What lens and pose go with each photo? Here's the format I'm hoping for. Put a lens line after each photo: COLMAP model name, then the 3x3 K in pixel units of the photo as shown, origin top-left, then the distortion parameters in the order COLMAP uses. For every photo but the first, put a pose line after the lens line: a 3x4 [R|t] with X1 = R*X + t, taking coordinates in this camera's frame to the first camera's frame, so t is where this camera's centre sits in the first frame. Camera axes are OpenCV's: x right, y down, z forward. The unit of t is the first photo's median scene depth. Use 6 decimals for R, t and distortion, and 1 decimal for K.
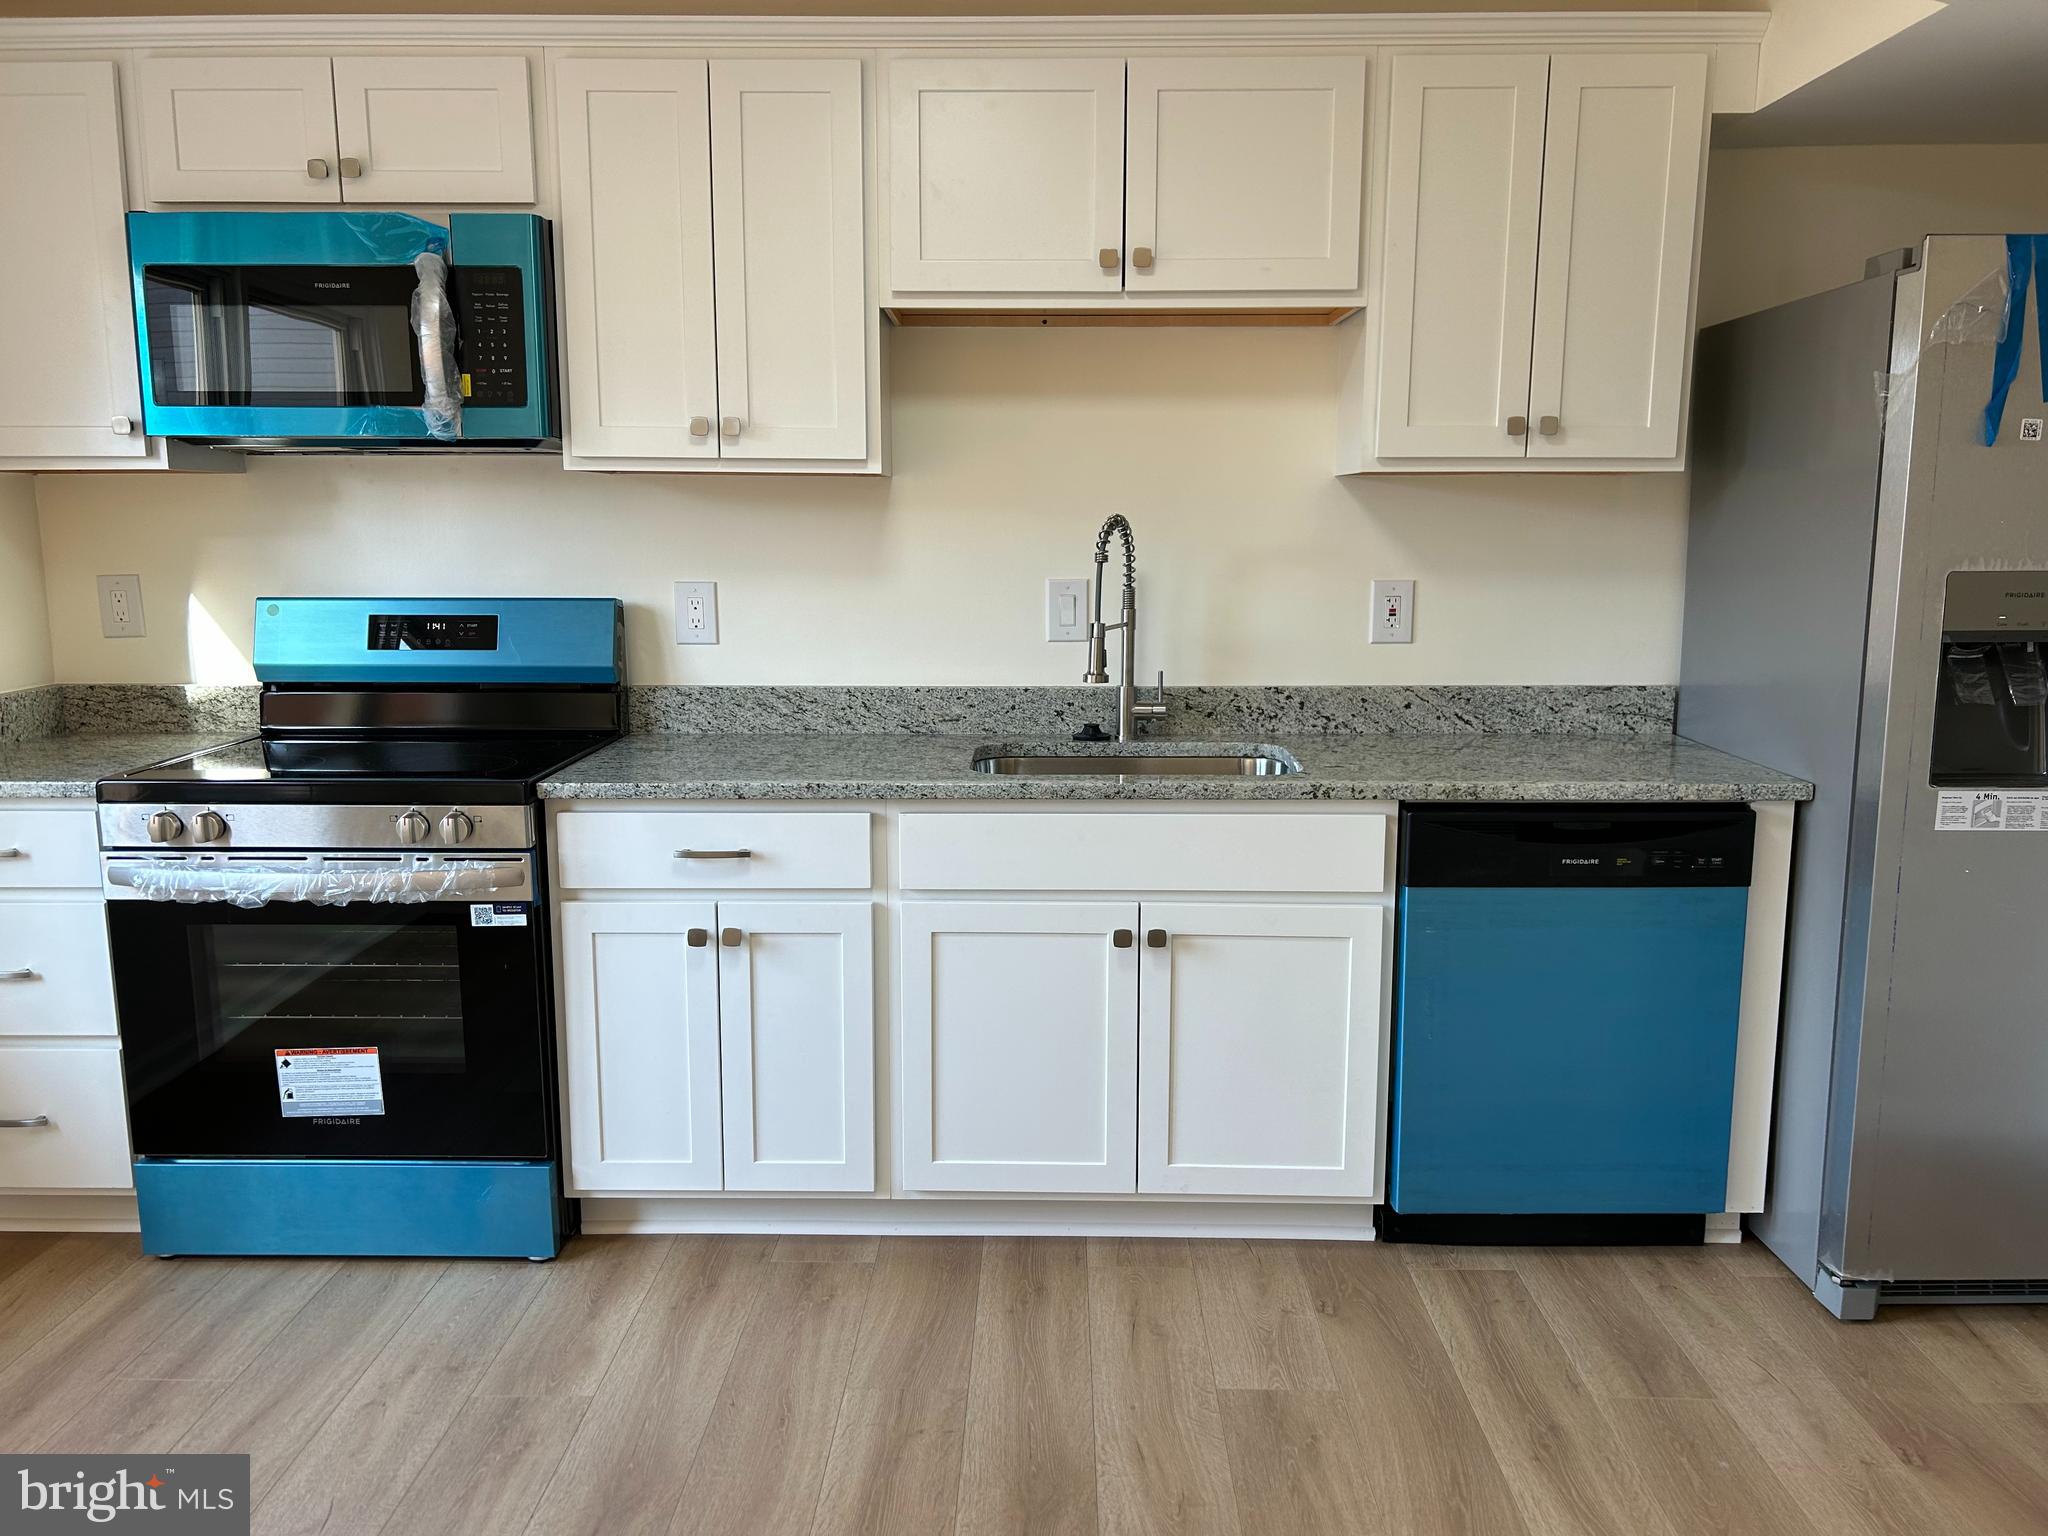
lens RADIAL K [[1530.3, 0, 1024.0], [0, 1530.3, 768.0], [0, 0, 1]] dist [0.010535, 0.000957]
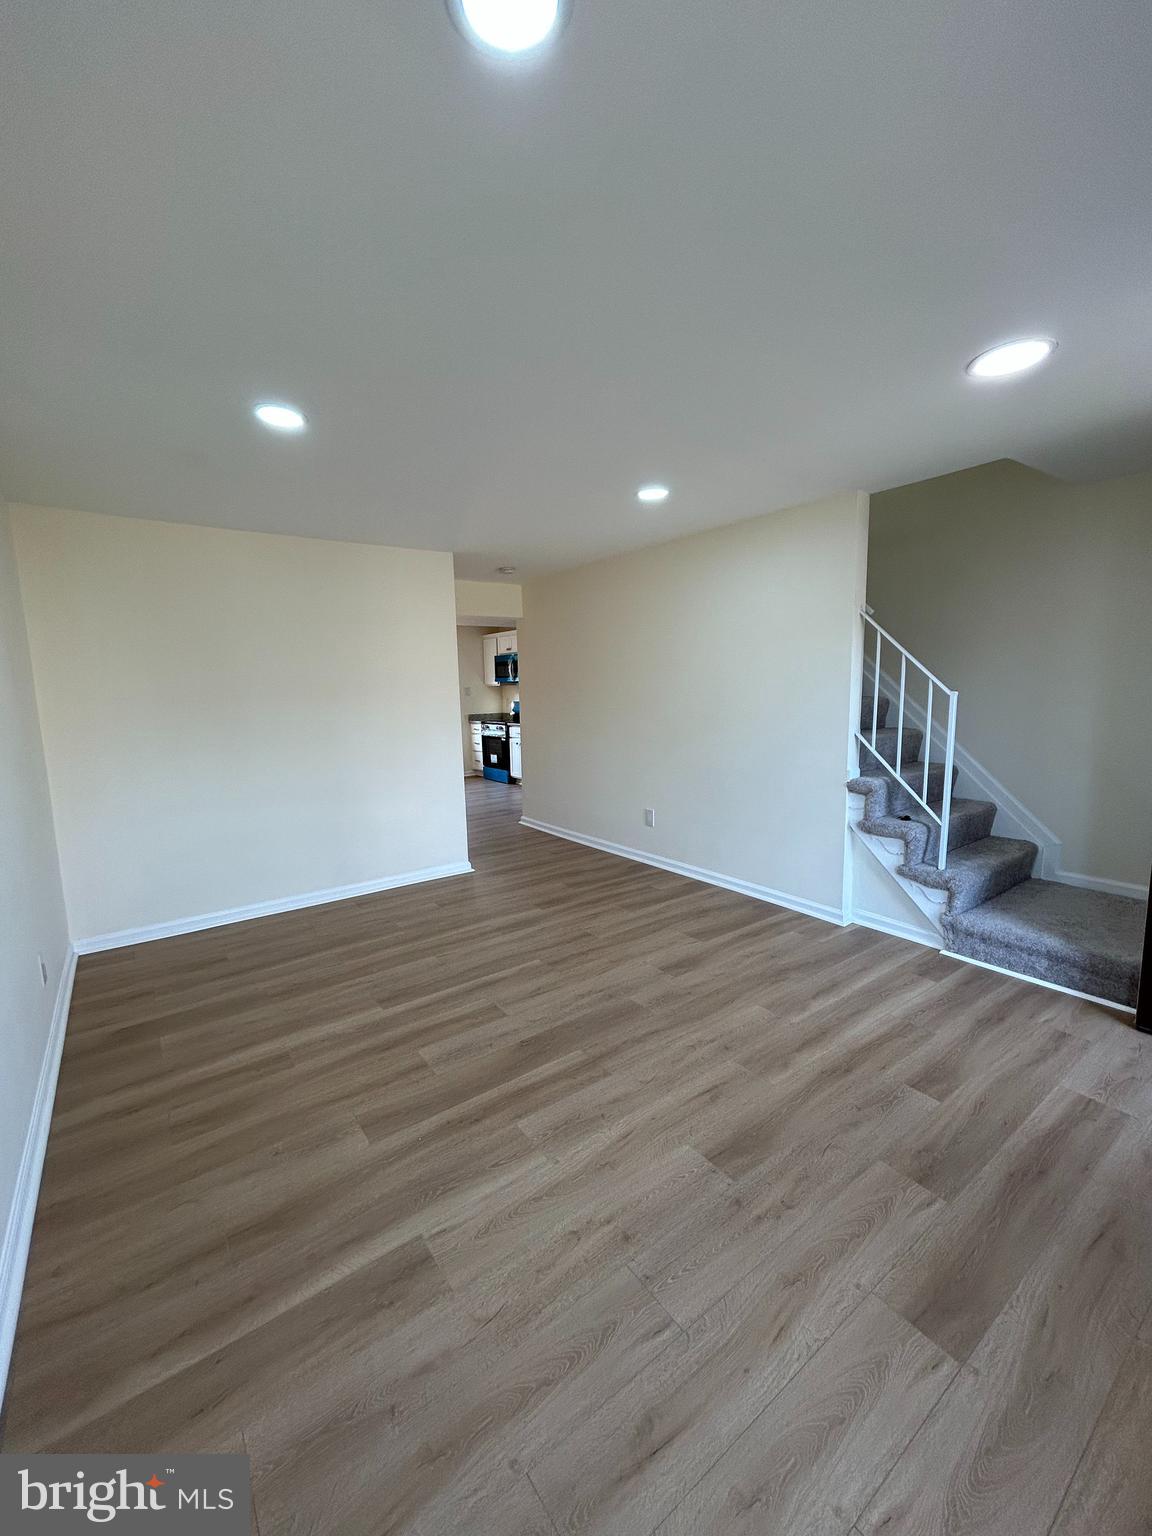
lens RADIAL K [[614.4, 0, 576.0], [0, 614.4, 768.0], [0, 0, 1]] dist [-0.010054, -0.000081]
pose [[0.603816, 0.085749, -0.792498, 2.447646], [-0.112000, 0.993461, 0.022160, 0.130761], [0.789216, 0.075379, 0.609471, -0.682958]]
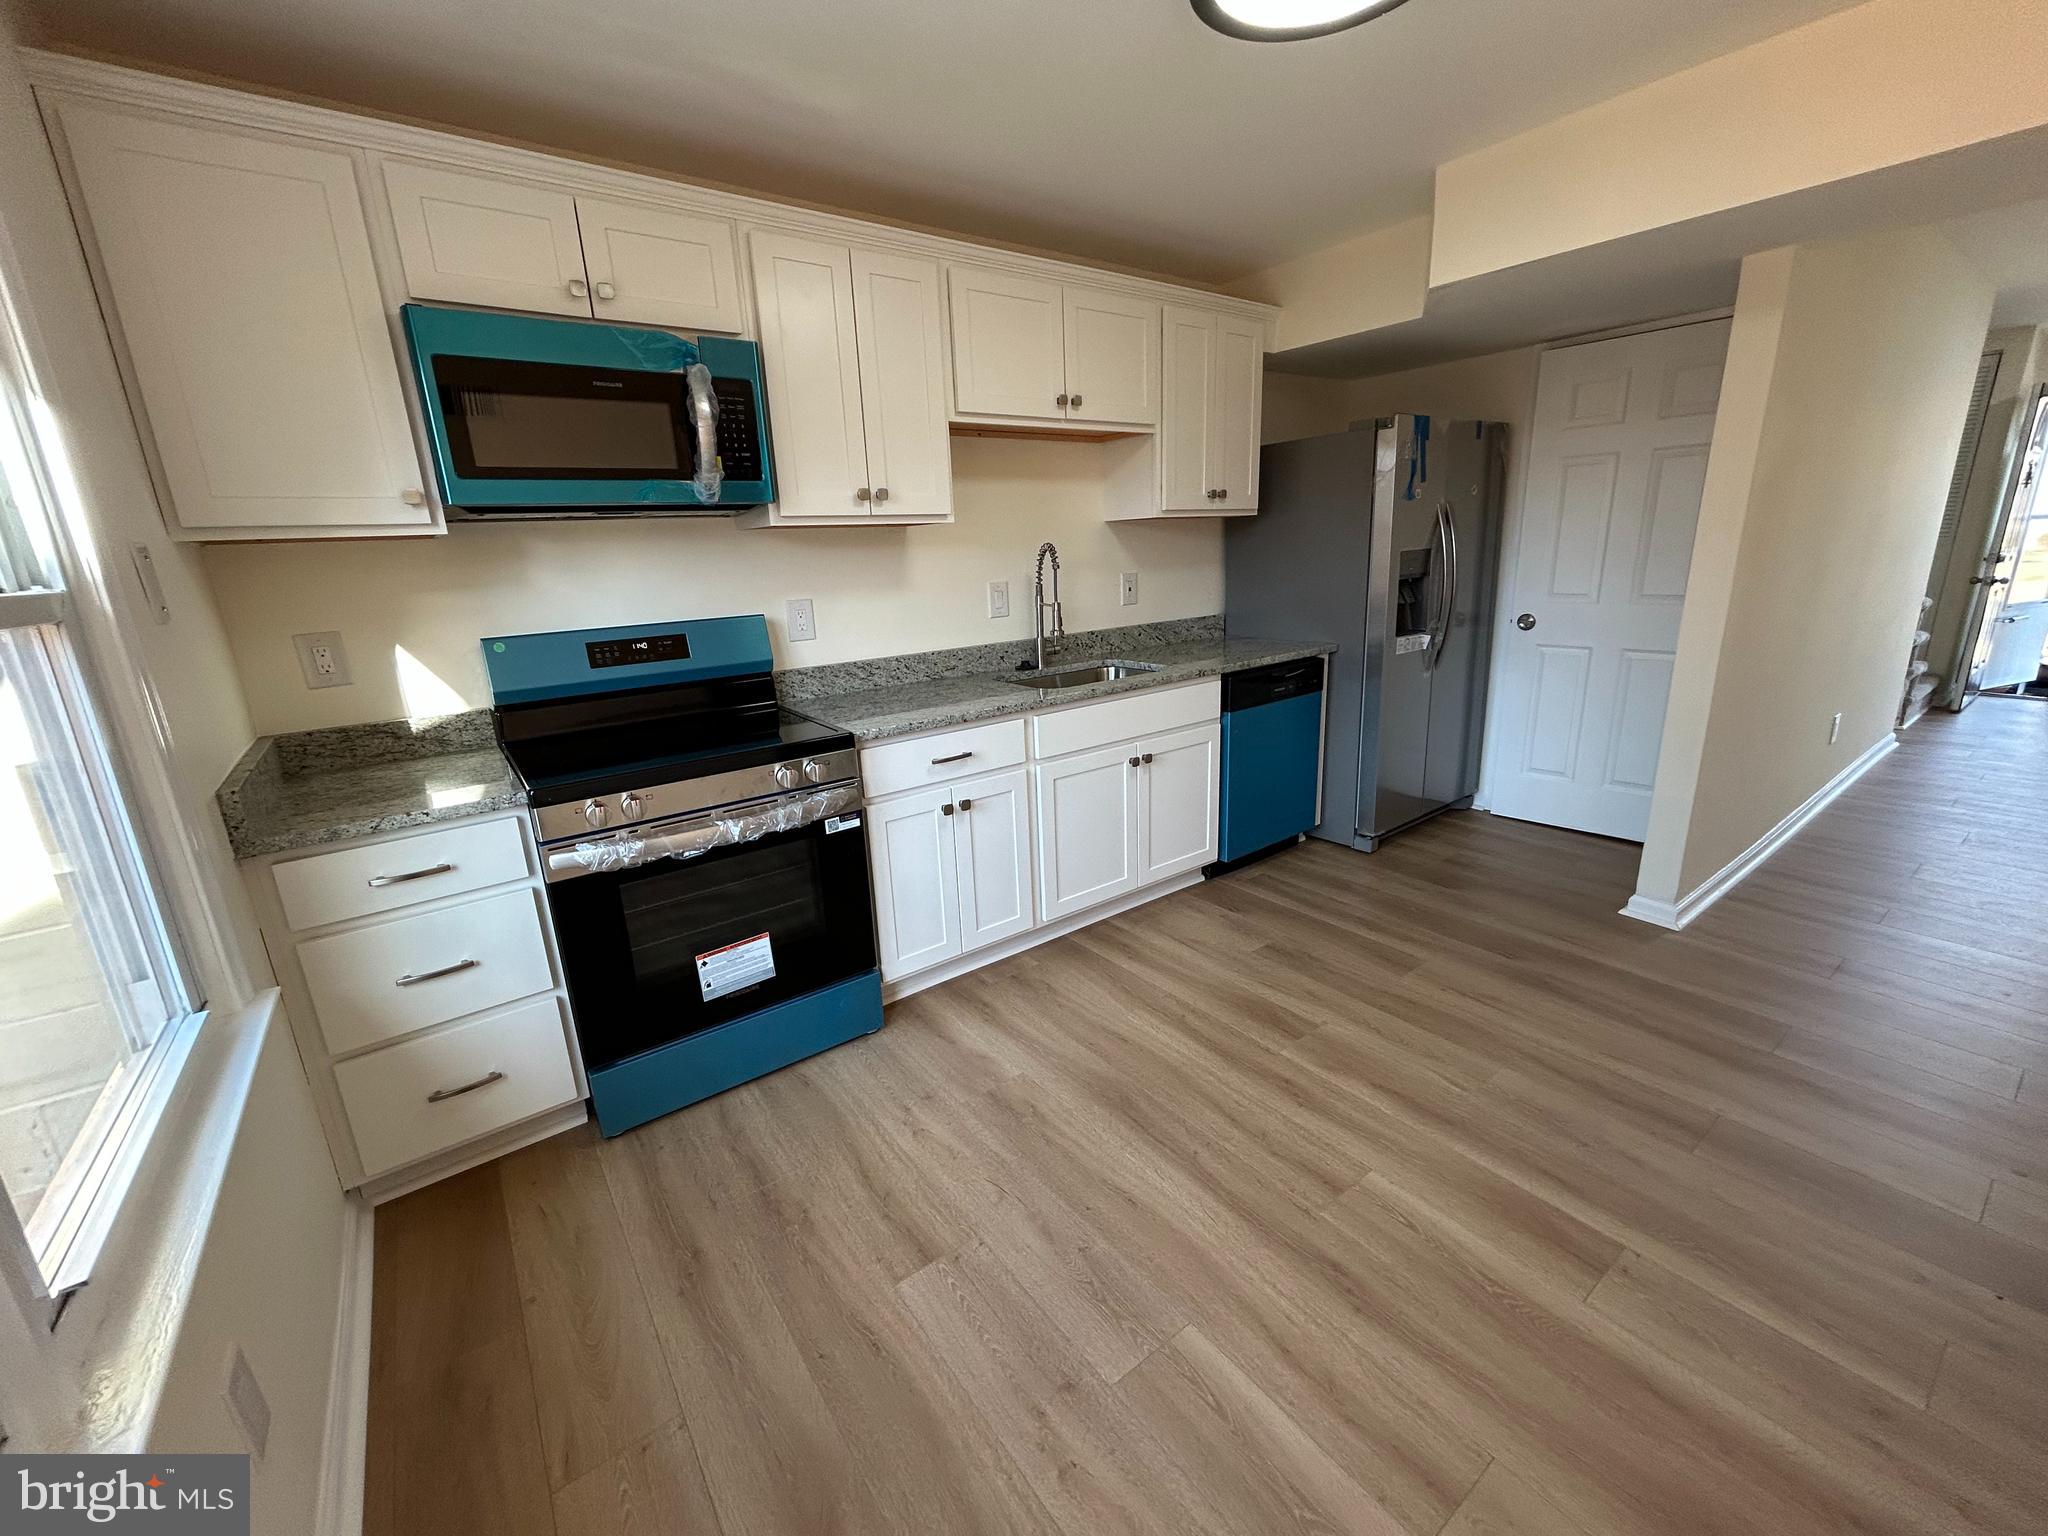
lens RADIAL K [[819.1, 0, 1024.0], [0, 819.1, 768.0], [0, 0, 1]] dist [-0.010054, -0.000081]
pose [[0.795451, -0.192868, 0.574508, -0.624154], [0.141825, 0.980925, 0.132938, -0.038011], [-0.589189, -0.024266, 0.807631, 0.228557]]
